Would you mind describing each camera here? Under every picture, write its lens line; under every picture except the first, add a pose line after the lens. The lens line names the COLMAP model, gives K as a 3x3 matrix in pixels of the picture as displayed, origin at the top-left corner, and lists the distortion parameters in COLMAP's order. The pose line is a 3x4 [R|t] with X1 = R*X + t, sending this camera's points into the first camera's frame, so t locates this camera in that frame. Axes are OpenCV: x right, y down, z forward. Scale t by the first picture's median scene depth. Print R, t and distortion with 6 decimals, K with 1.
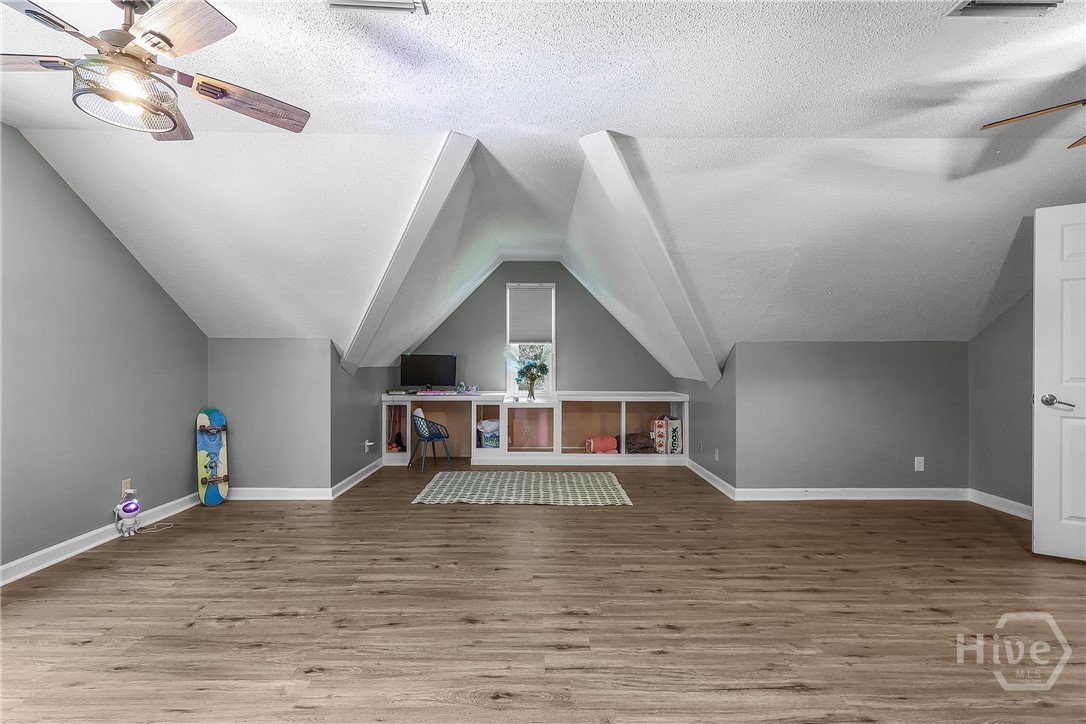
lens RADIAL K [[505.9, 0, 535.4], [0, 505.9, 360.7], [0, 0, 1]] dist [-0.000818, -0.000122]
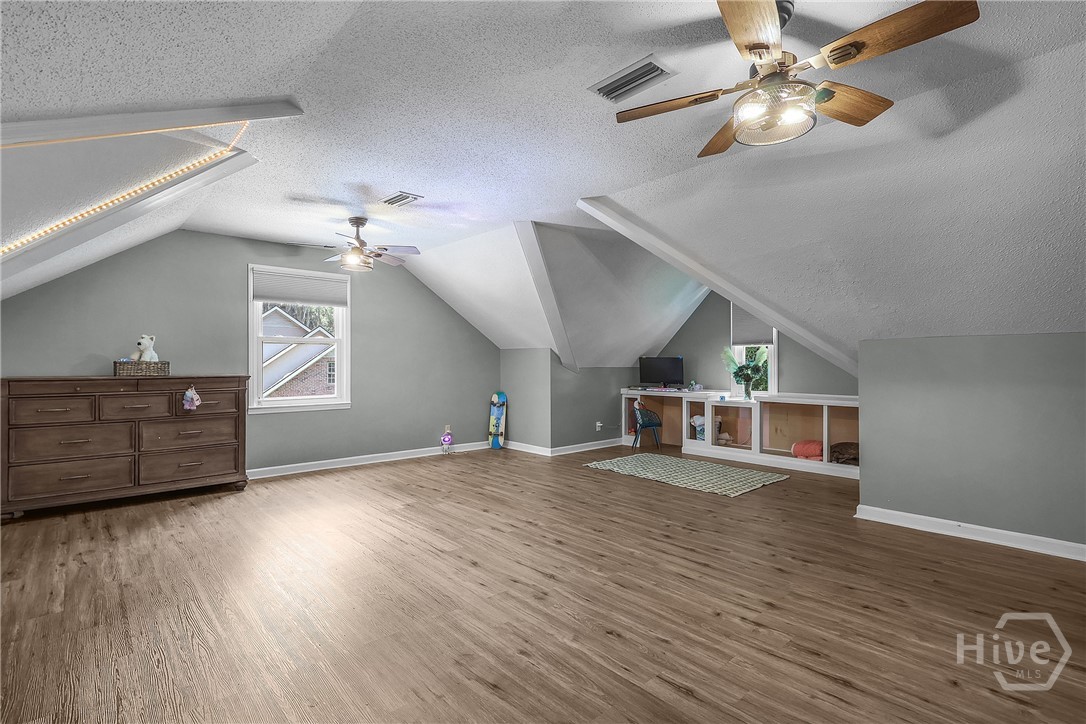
lens RADIAL K [[505.9, 0, 536.3], [0, 505.9, 360.6], [0, 0, 1]] dist [-0.000818, -0.000122]
pose [[0.667787, -0.005470, -0.744332, 0.833578], [0.002455, 0.999984, -0.005146, 0.002117], [0.744348, 0.001609, 0.667790, -0.026244]]
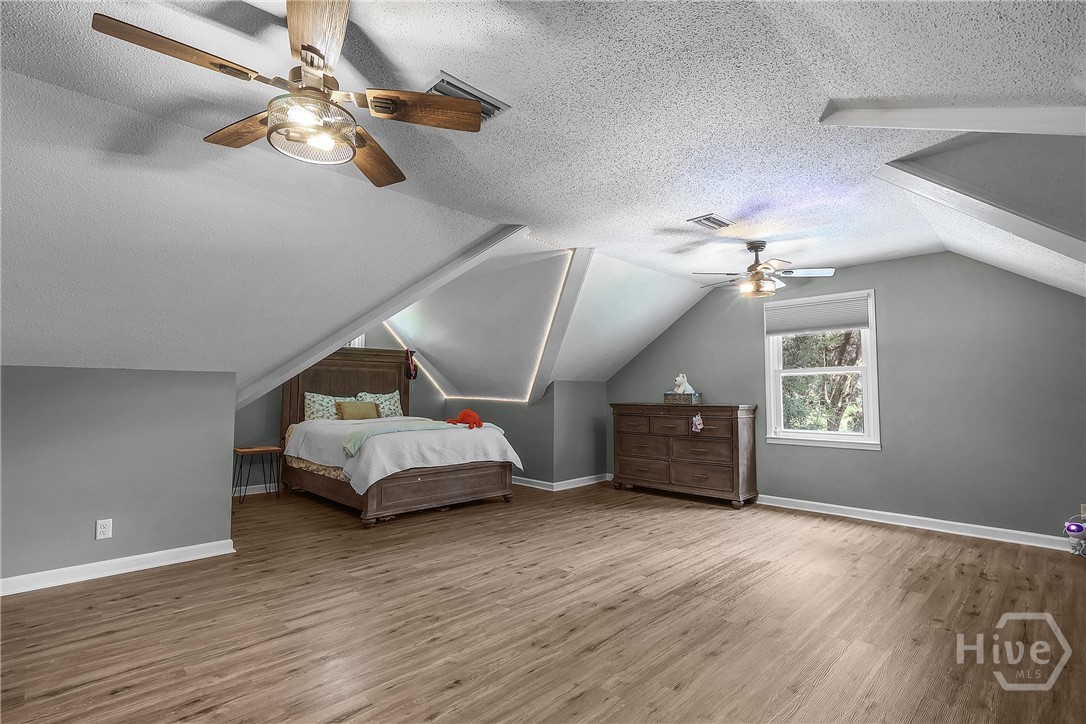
lens RADIAL K [[505.9, 0, 542.6], [0, 505.9, 358.9], [0, 0, 1]] dist [-0.000818, -0.000122]
pose [[-0.705859, -0.051775, -0.706458, 0.792407], [-0.000977, 0.997395, -0.072120, 0.003216], [0.708352, -0.050216, -0.704071, 0.944448]]
